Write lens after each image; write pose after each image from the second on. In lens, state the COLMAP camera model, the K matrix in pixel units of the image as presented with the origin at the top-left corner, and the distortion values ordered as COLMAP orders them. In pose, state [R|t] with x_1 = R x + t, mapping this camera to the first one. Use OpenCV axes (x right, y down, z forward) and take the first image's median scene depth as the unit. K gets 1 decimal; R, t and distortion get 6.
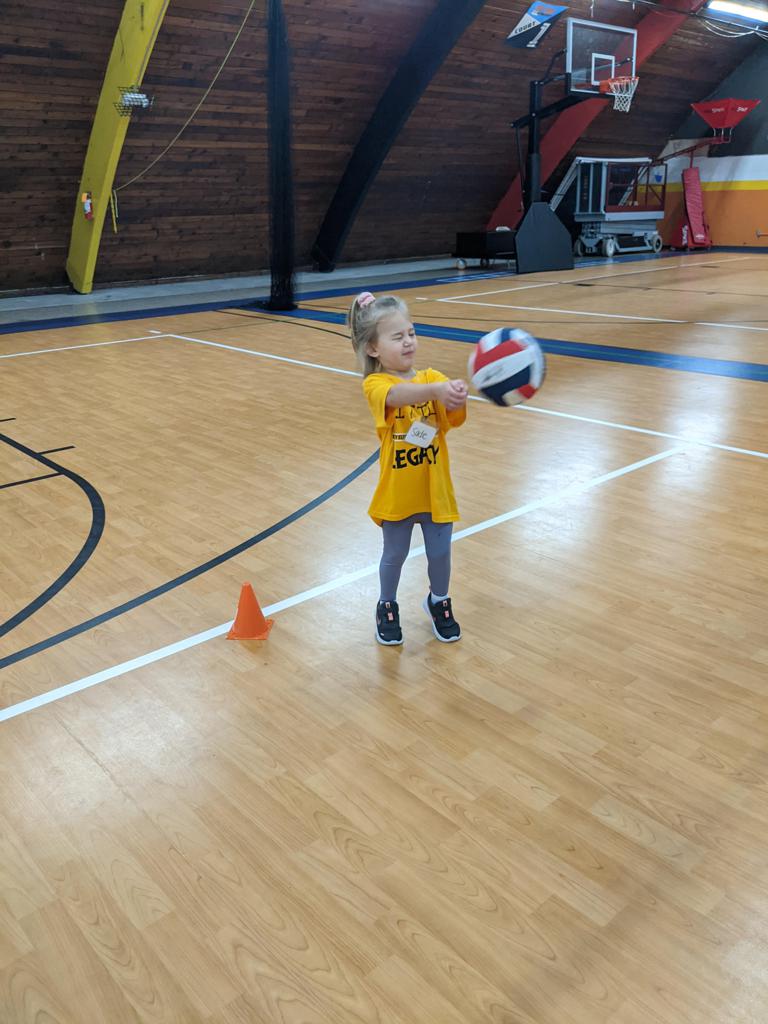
lens RADIAL K [[833.5, 0, 384.0], [0, 833.5, 512.0], [0, 0, 1]] dist [0.005138, -0.011454]
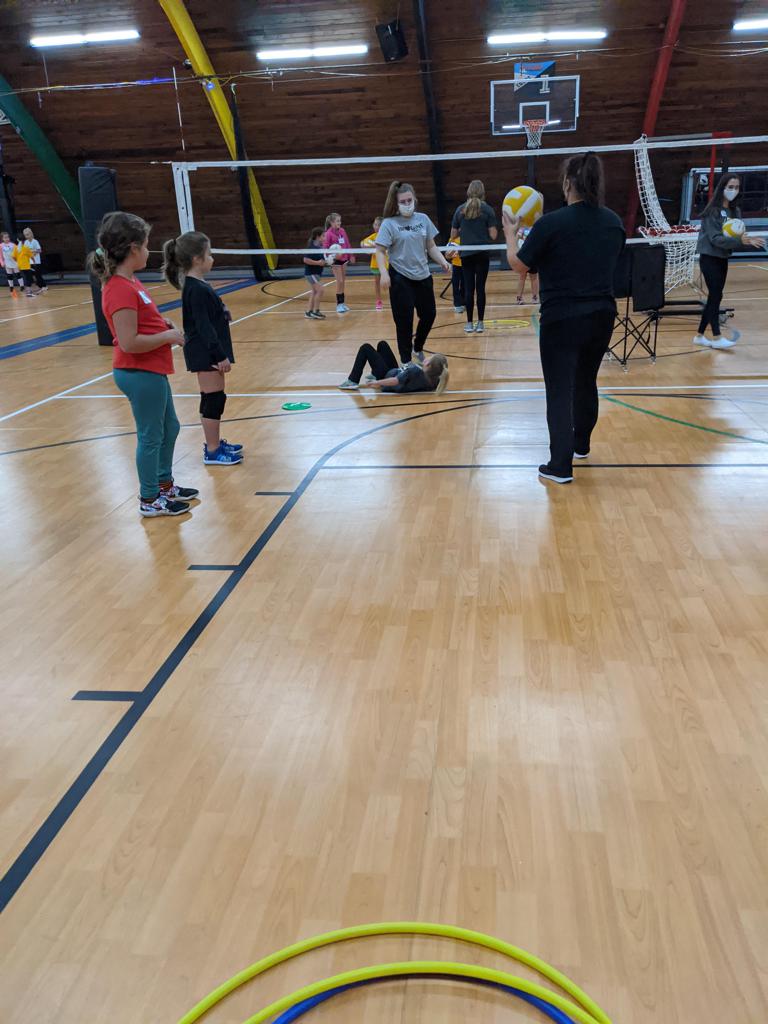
lens RADIAL K [[803.5, 0, 400.6], [0, 803.5, 511.2], [0, 0, 1]] dist [0.042589, -0.063267]
pose [[0.665152, 0.254060, -0.702158, 1.207608], [-0.237667, 0.963468, 0.123467, -0.043721], [0.707875, 0.084755, 0.701234, 0.026275]]
